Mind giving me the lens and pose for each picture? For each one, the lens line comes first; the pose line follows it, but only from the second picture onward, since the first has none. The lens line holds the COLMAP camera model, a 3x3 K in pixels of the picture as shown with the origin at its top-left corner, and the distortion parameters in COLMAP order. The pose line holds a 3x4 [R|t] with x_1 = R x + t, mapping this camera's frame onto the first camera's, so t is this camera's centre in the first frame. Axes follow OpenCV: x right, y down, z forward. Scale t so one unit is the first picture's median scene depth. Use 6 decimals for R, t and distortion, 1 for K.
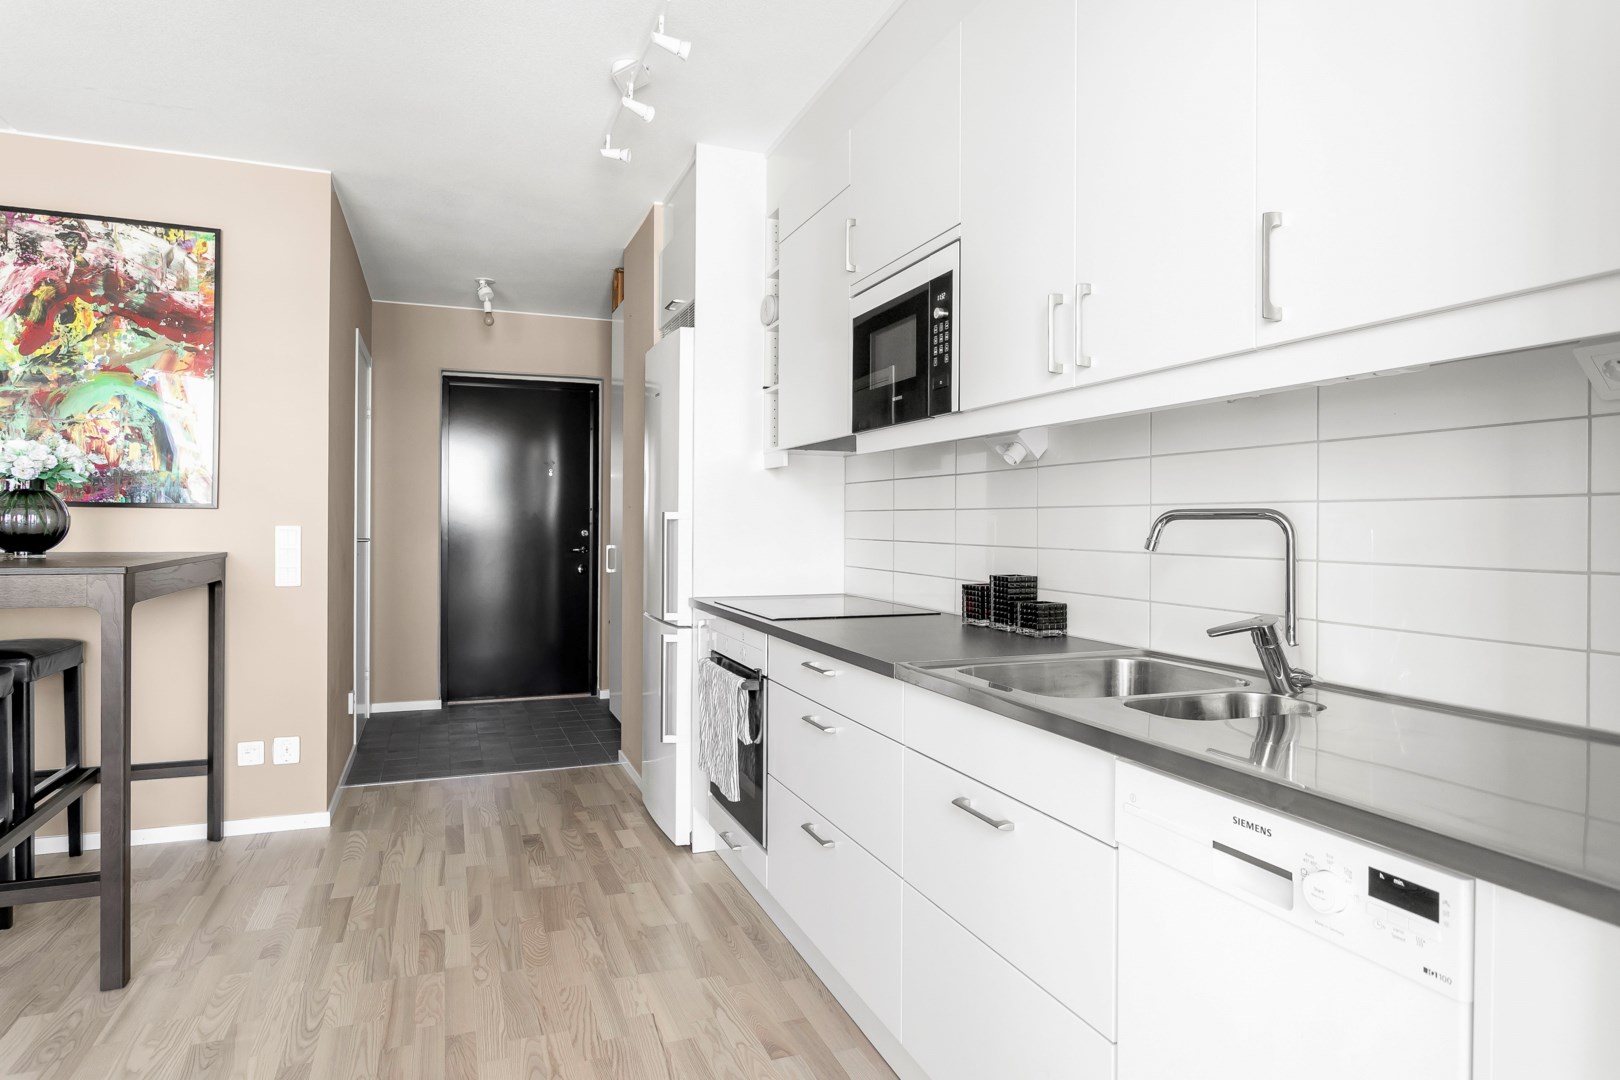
lens RADIAL K [[927.8, 0, 806.1], [0, 927.8, 525.3], [0, 0, 1]] dist [-0.000414, -0.002773]
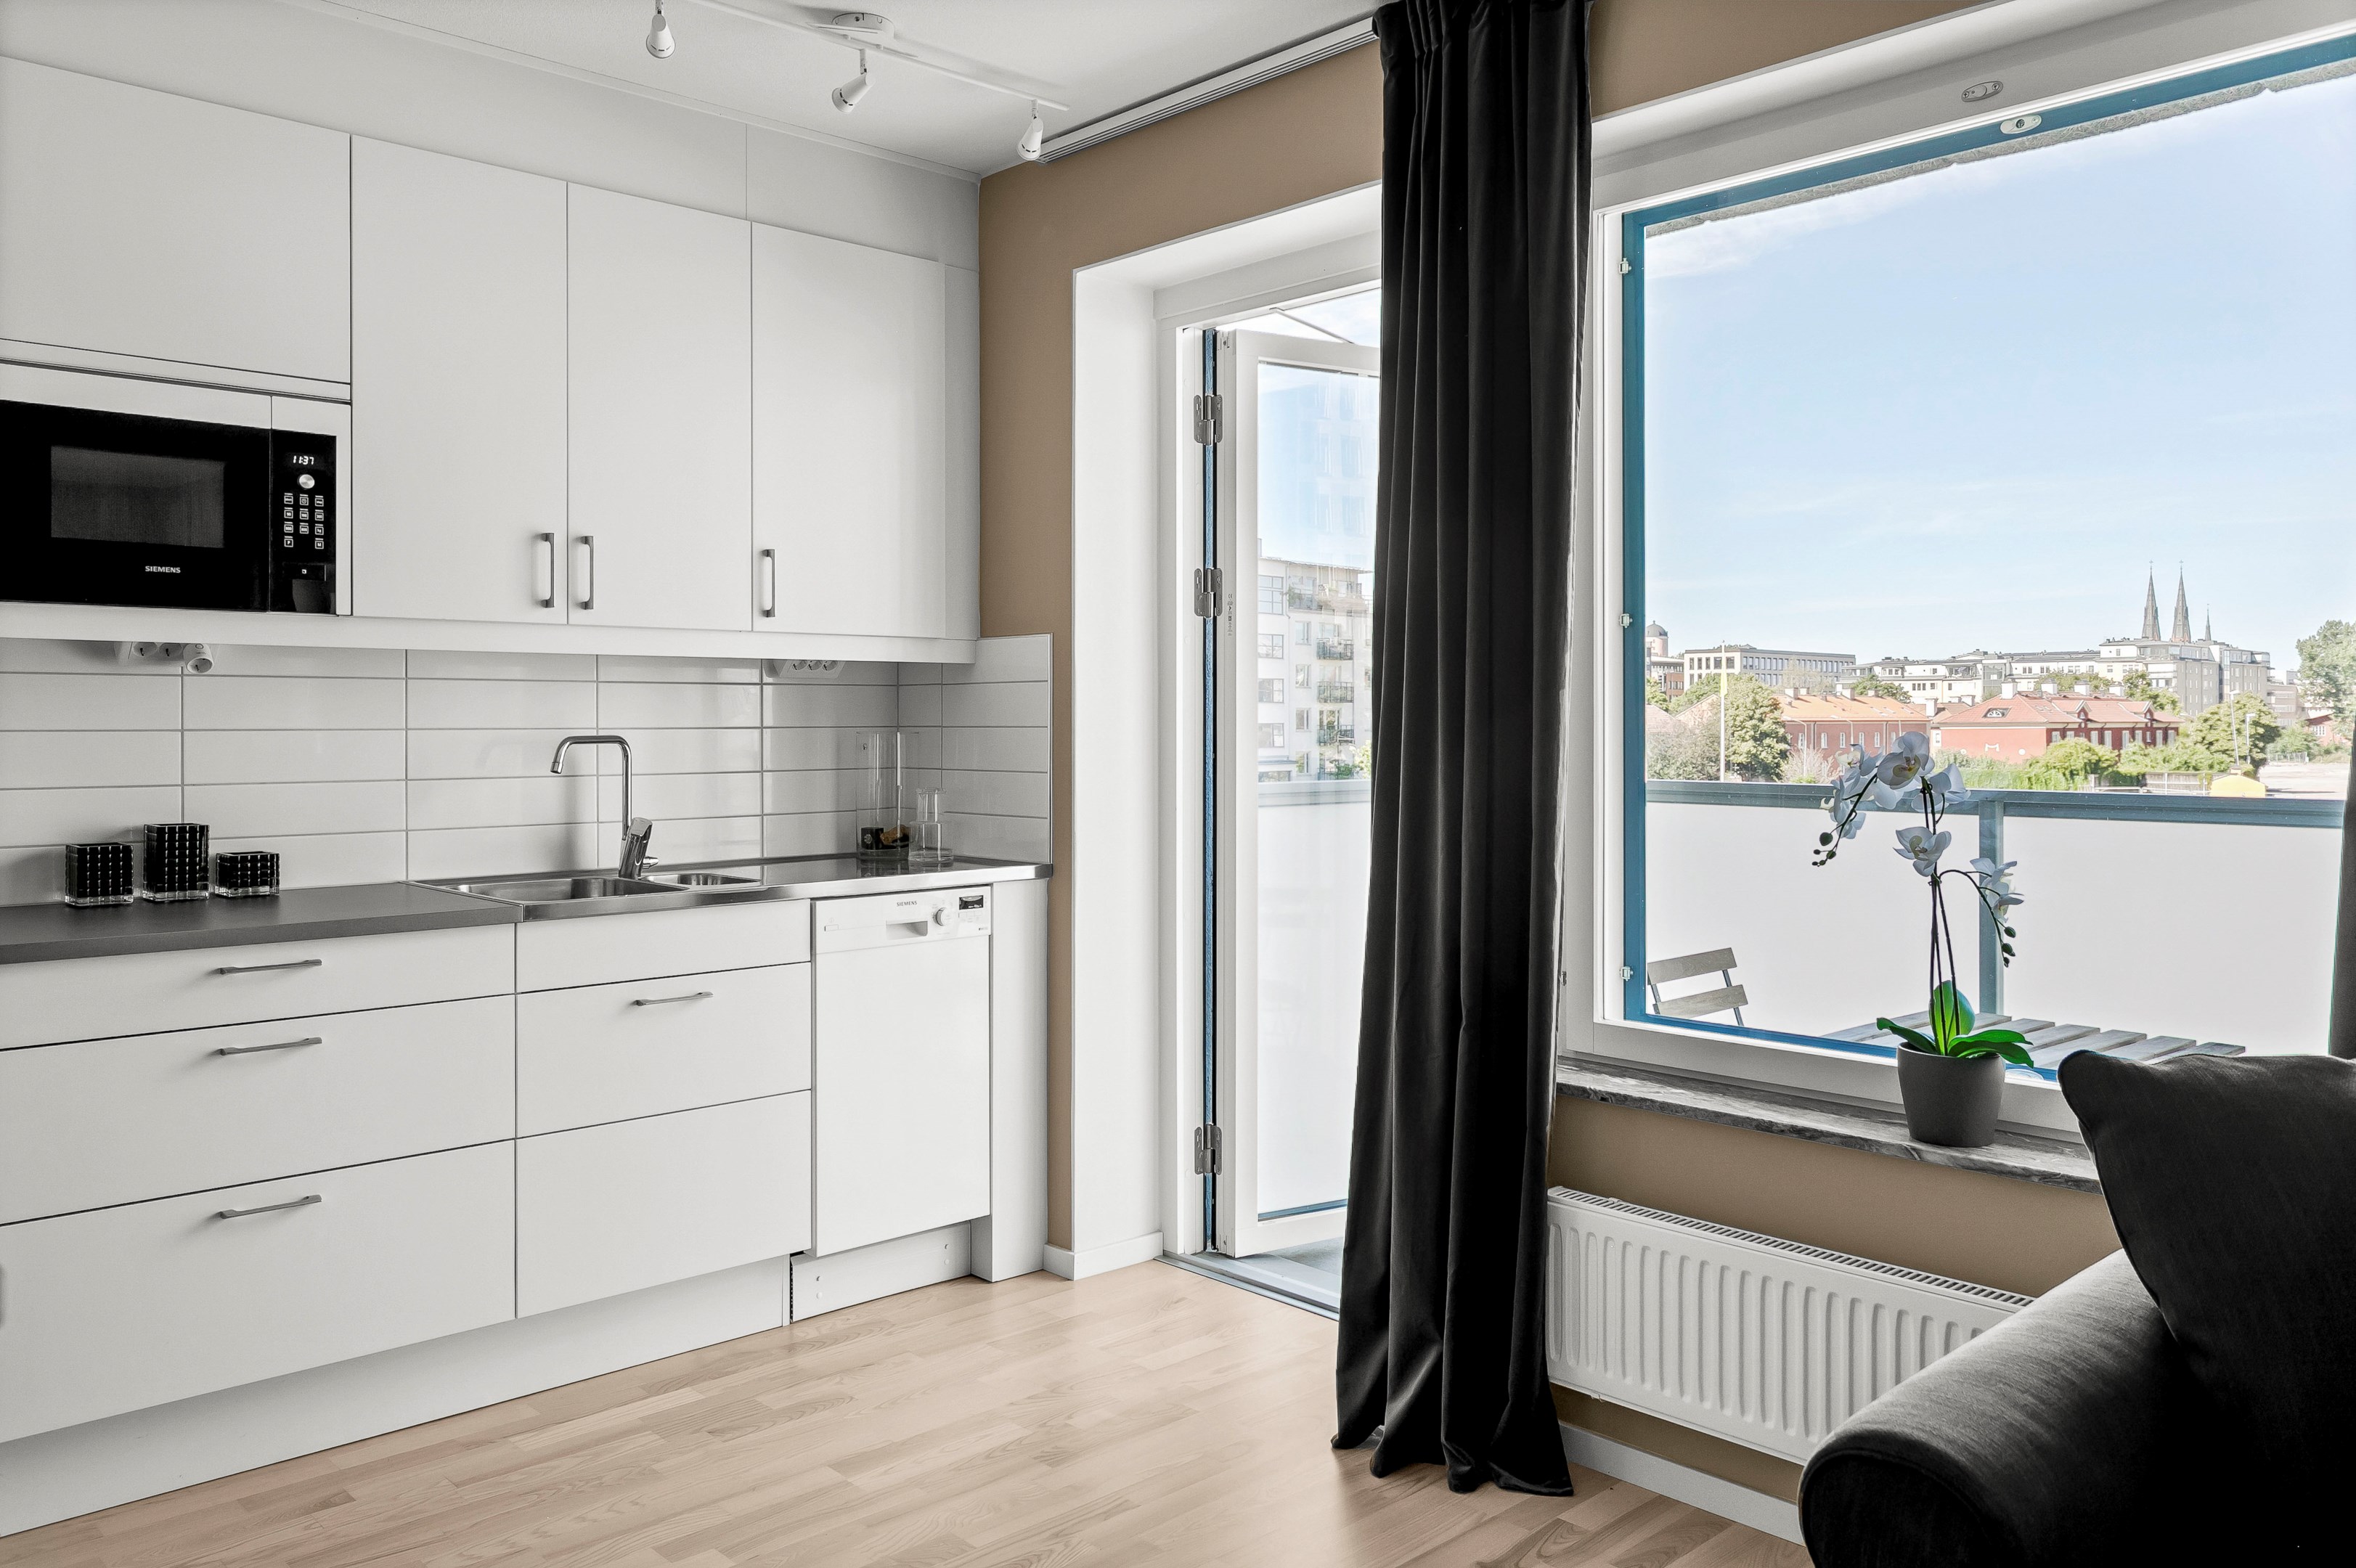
lens RADIAL K [[1738.7, 0, 1160.7], [0, 1738.7, 725.1], [0, 0, 1]] dist [0.021166, -0.003591]
pose [[-0.372087, -0.007073, 0.928171, -0.965585], [0.000685, 0.999969, 0.007895, -0.024526], [-0.928197, 0.003574, -0.372071, 0.579779]]
